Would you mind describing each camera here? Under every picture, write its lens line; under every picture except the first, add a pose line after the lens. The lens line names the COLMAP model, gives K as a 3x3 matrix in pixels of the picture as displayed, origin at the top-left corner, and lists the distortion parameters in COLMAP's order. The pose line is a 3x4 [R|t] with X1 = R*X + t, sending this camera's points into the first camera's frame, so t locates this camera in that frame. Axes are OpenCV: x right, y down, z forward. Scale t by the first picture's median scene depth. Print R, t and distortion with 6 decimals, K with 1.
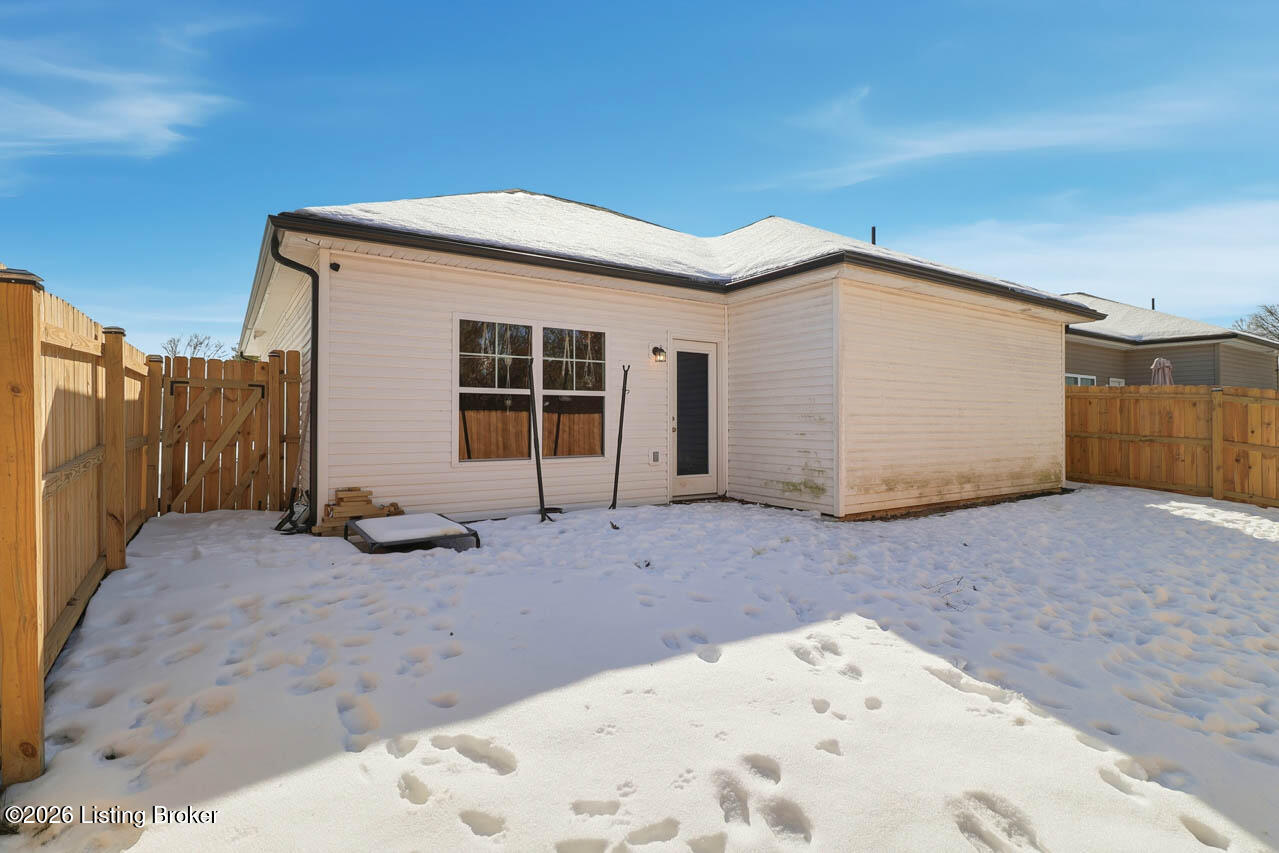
lens RADIAL K [[622.9, 0, 643.5], [0, 622.9, 419.5], [0, 0, 1]] dist [-0.001617, 0.000027]
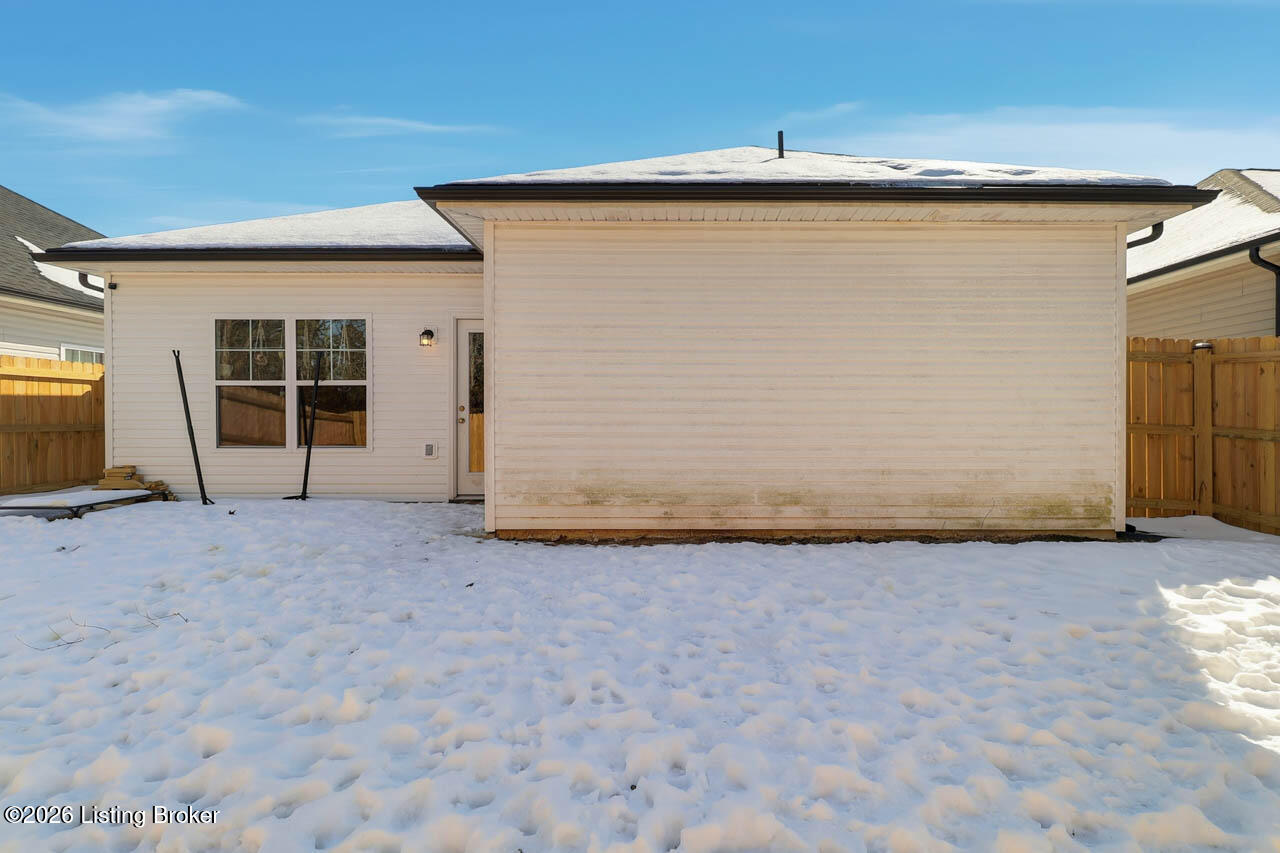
lens RADIAL K [[649.2, 0, 658.5], [0, 649.2, 424.9], [0, 0, 1]] dist [0.000630, 0.000555]
pose [[0.826406, 0.003423, -0.563065, 0.899372], [0.002140, 0.999955, 0.009220, 0.016245], [0.563071, -0.008824, 0.826361, 0.433419]]
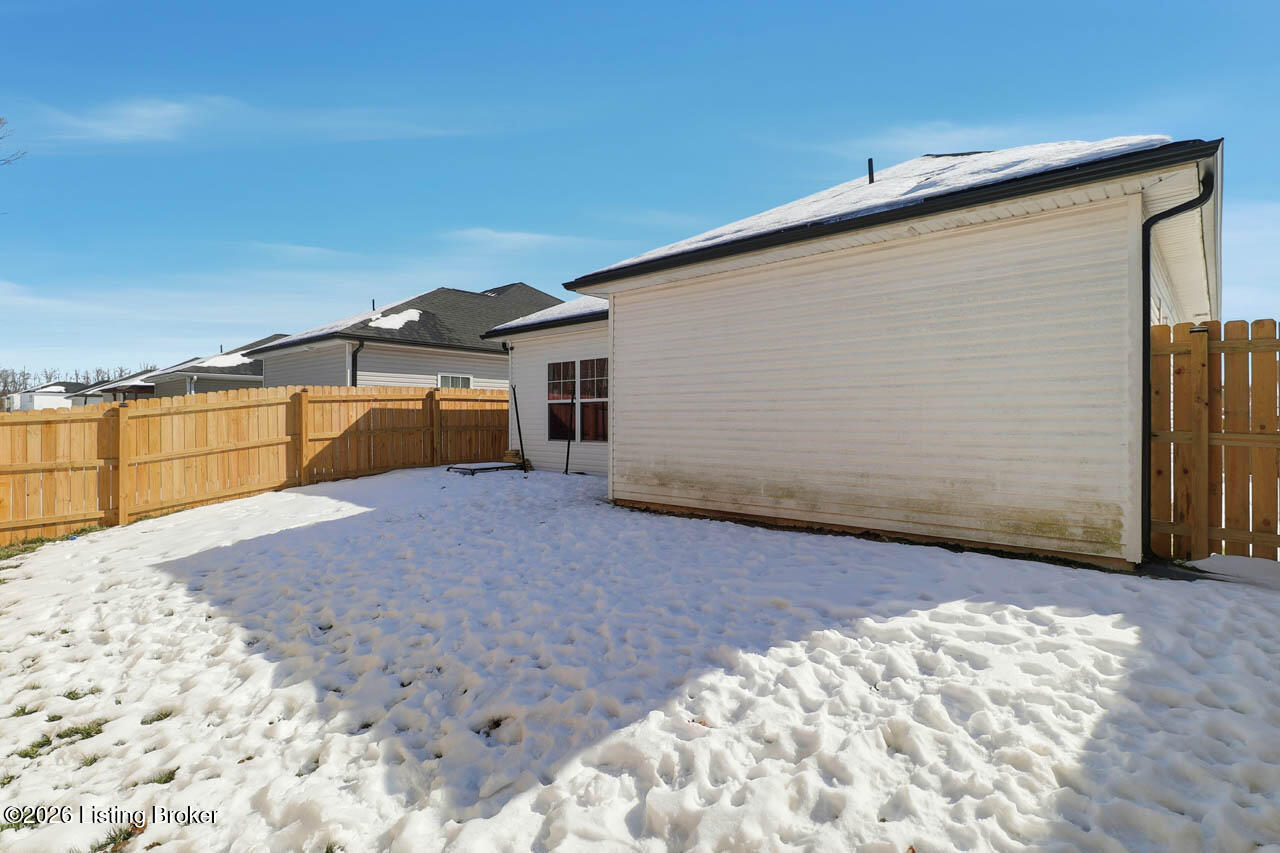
lens RADIAL K [[623.4, 0, 644.0], [0, 623.4, 419.5], [0, 0, 1]] dist [-0.001617, 0.000027]
pose [[0.231687, -0.001908, -0.972788, 1.401478], [0.003508, 0.999993, -0.001125, 0.008035], [0.972784, -0.003151, 0.231693, 0.754302]]
